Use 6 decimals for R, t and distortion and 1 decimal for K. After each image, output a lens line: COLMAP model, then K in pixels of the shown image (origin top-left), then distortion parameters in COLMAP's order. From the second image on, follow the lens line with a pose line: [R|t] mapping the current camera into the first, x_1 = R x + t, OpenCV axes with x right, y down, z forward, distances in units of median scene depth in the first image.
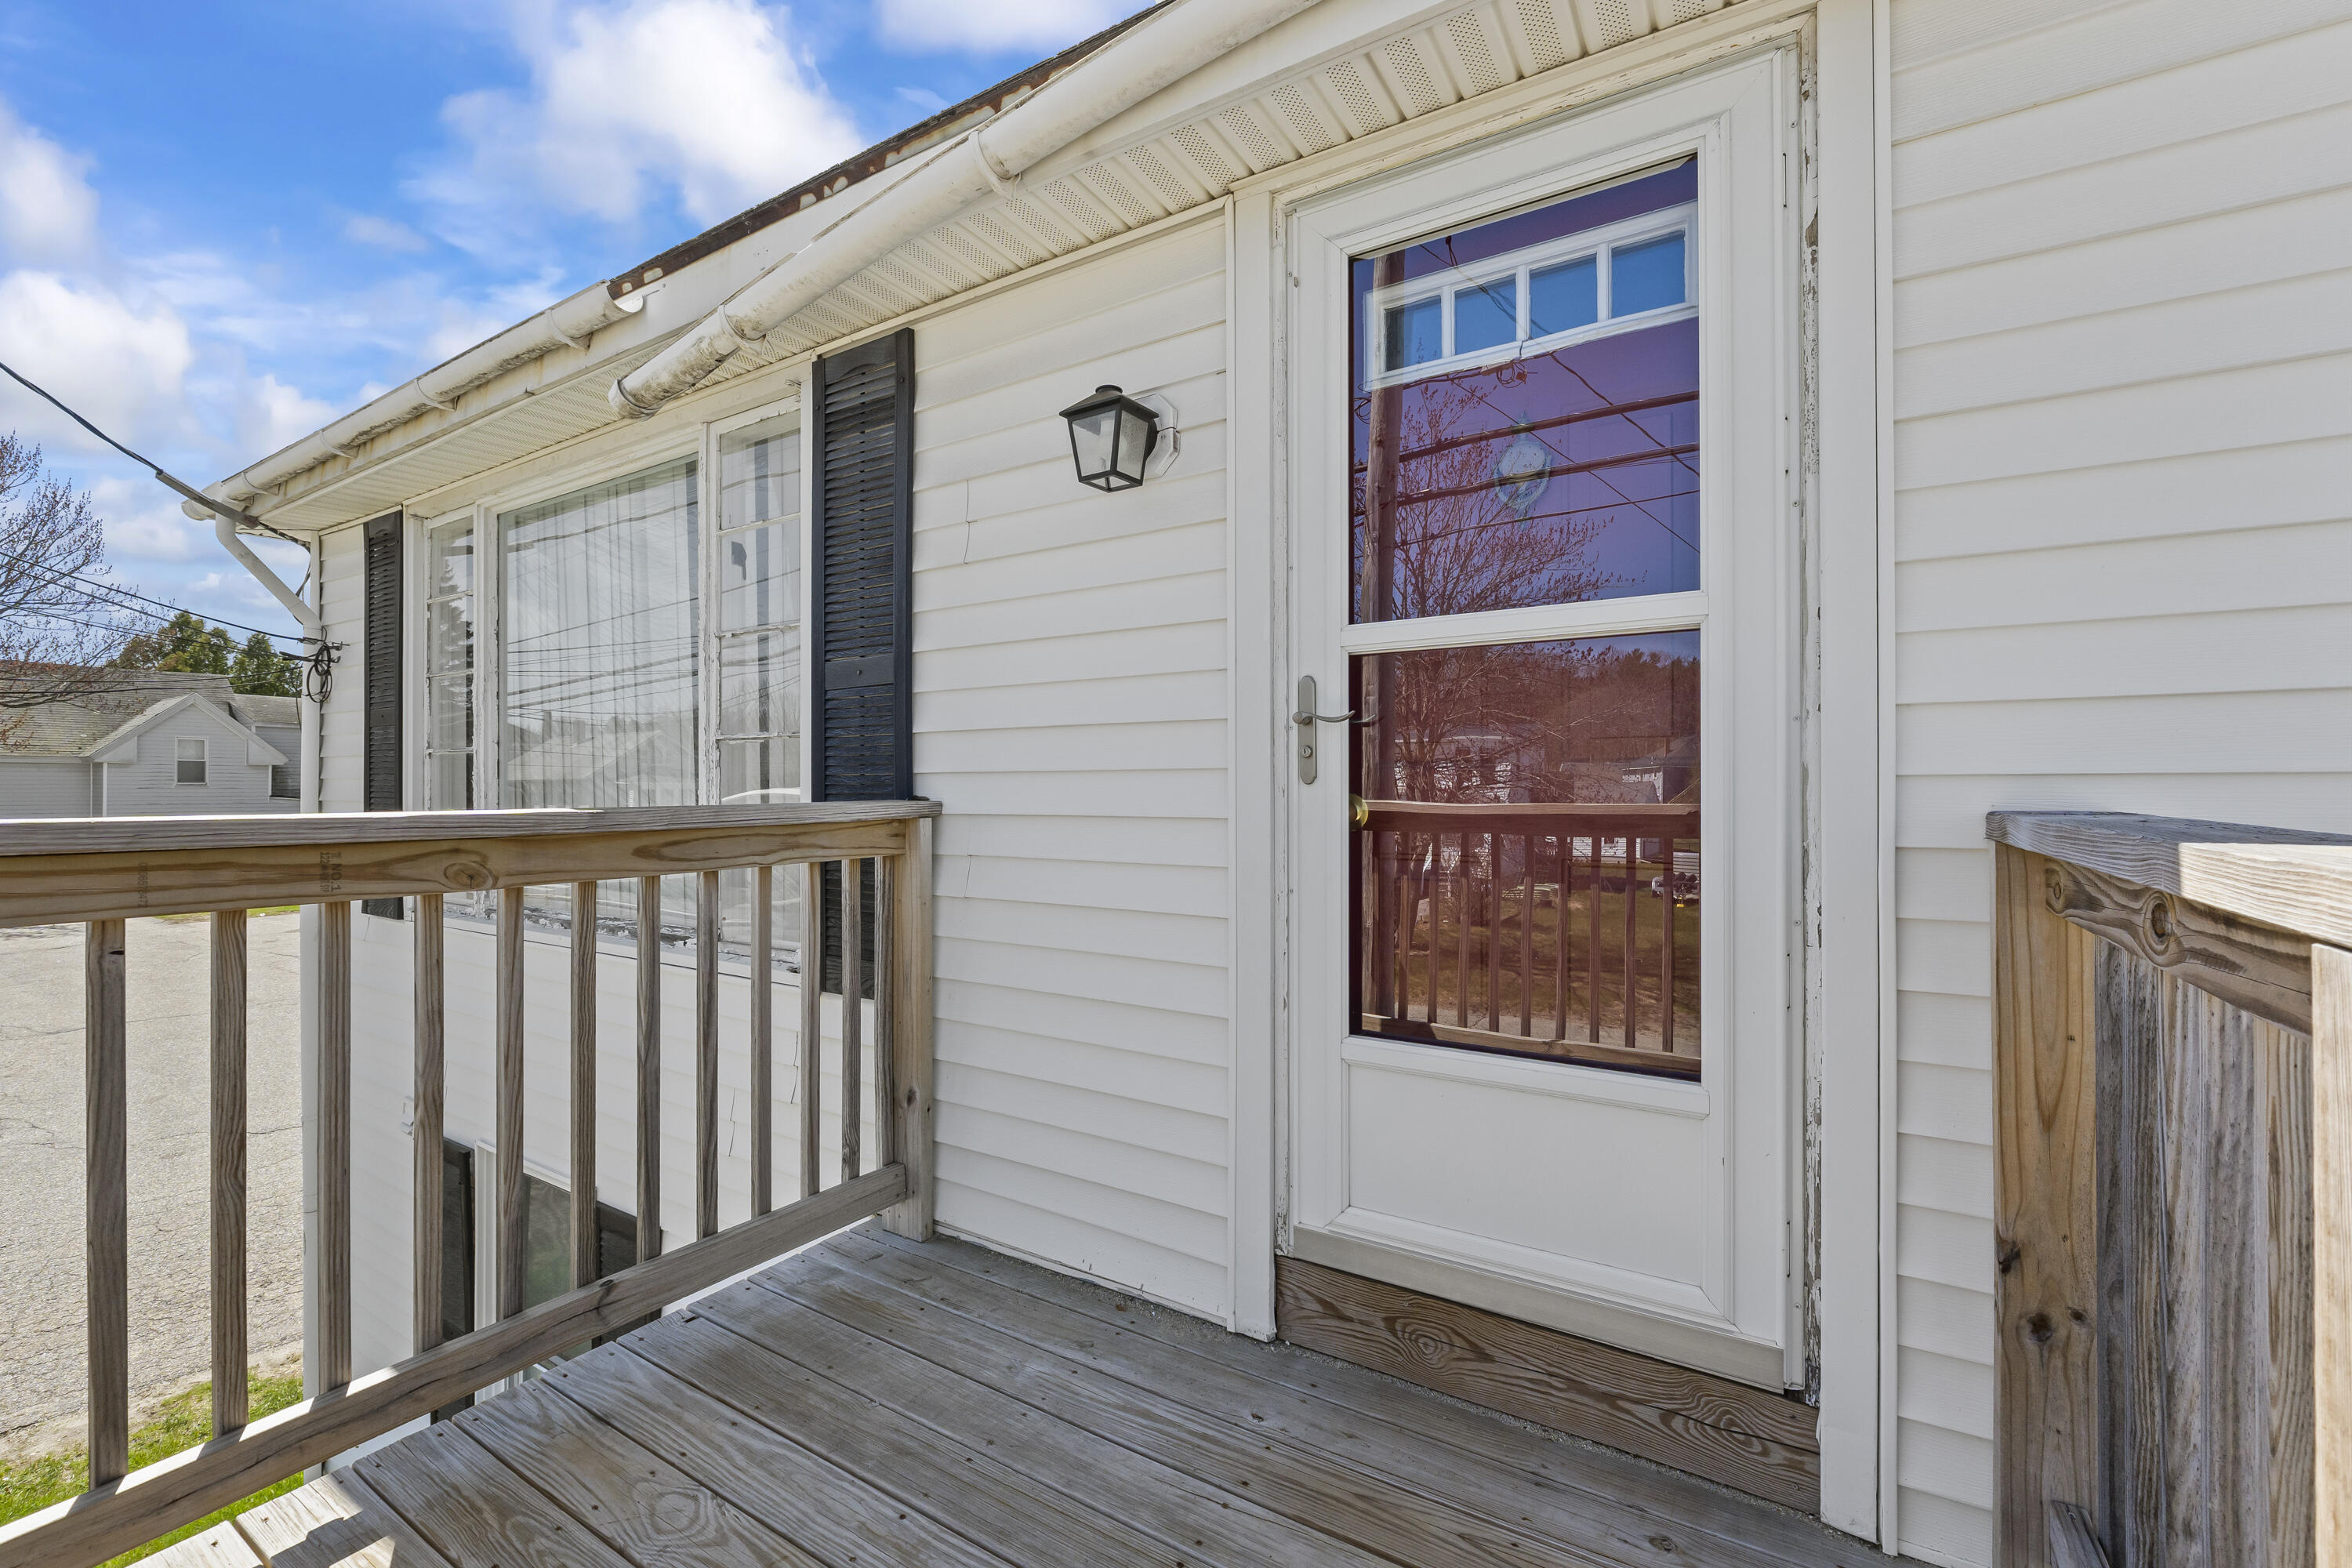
lens RADIAL K [[999.3, 0, 1176.0], [0, 999.3, 784.0], [0, 0, 1]] dist [-0.001346, -0.000147]
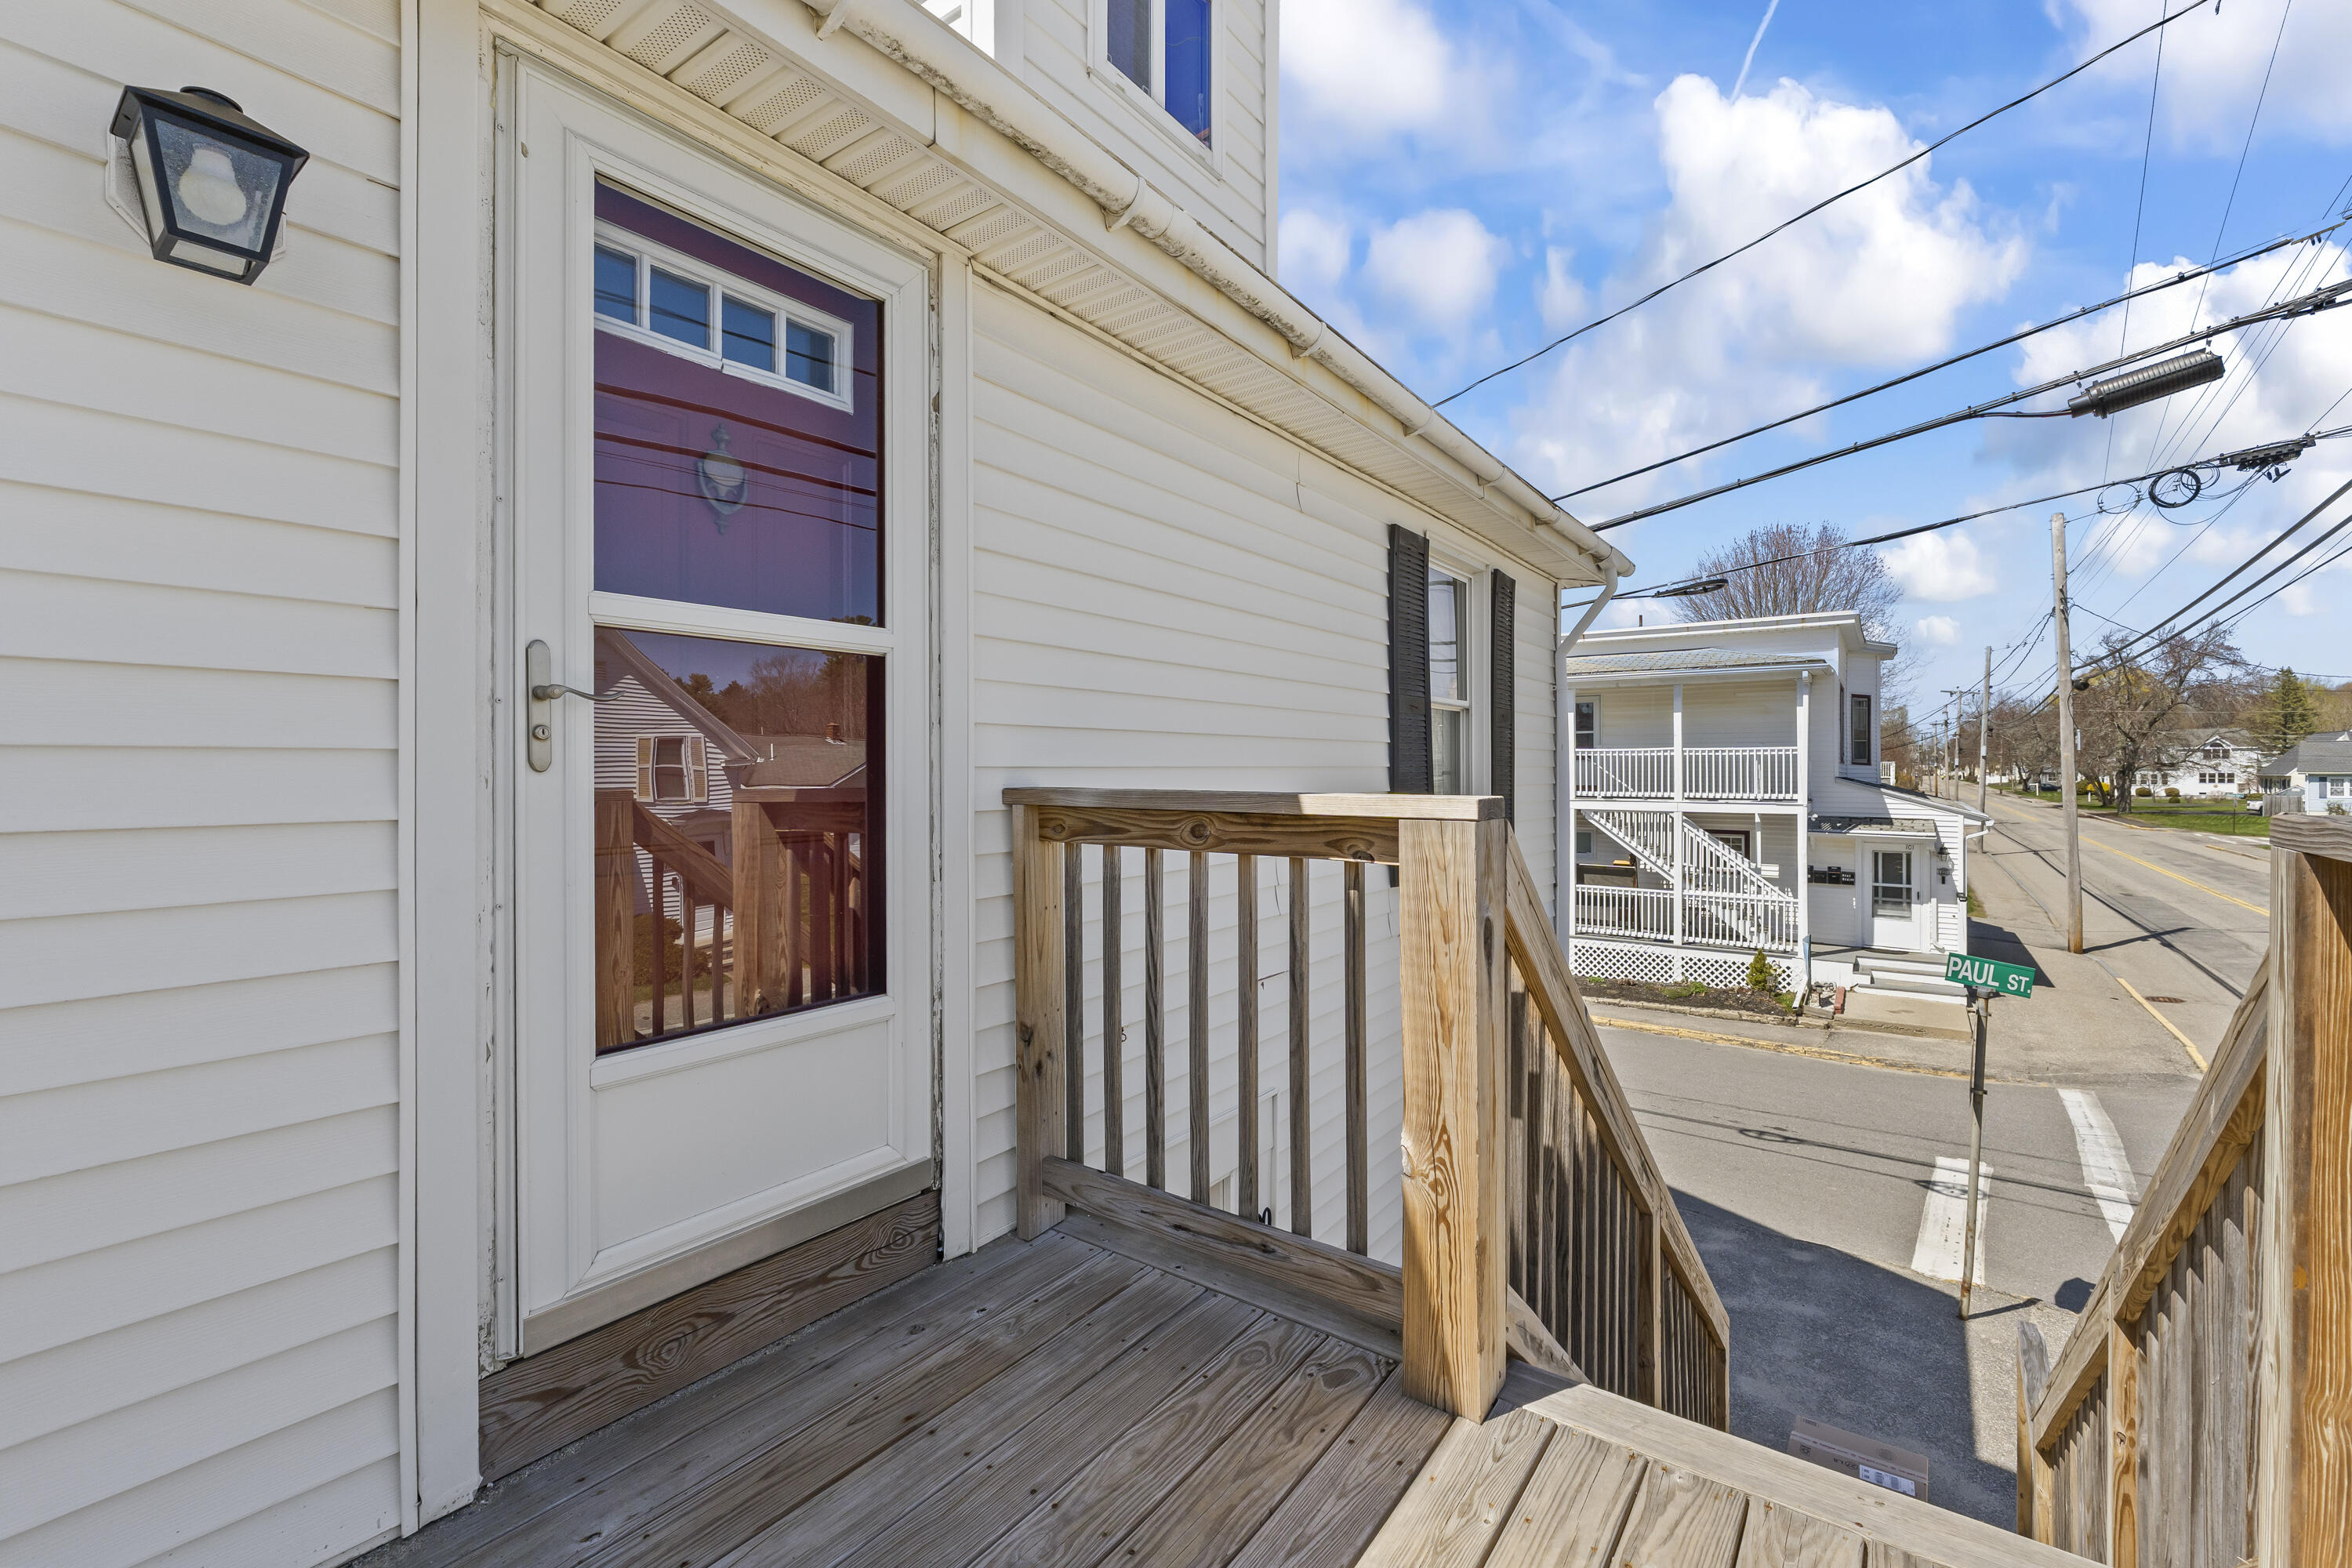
lens RADIAL K [[1006.5, 0, 1175.5], [0, 1006.5, 770.0], [0, 0, 1]] dist [-0.001137, -0.000292]
pose [[0.075965, 0.001956, 0.997109, -0.672984], [0.001048, 0.999997, -0.002042, 0.000627], [-0.997110, 0.001200, 0.075963, 0.427290]]
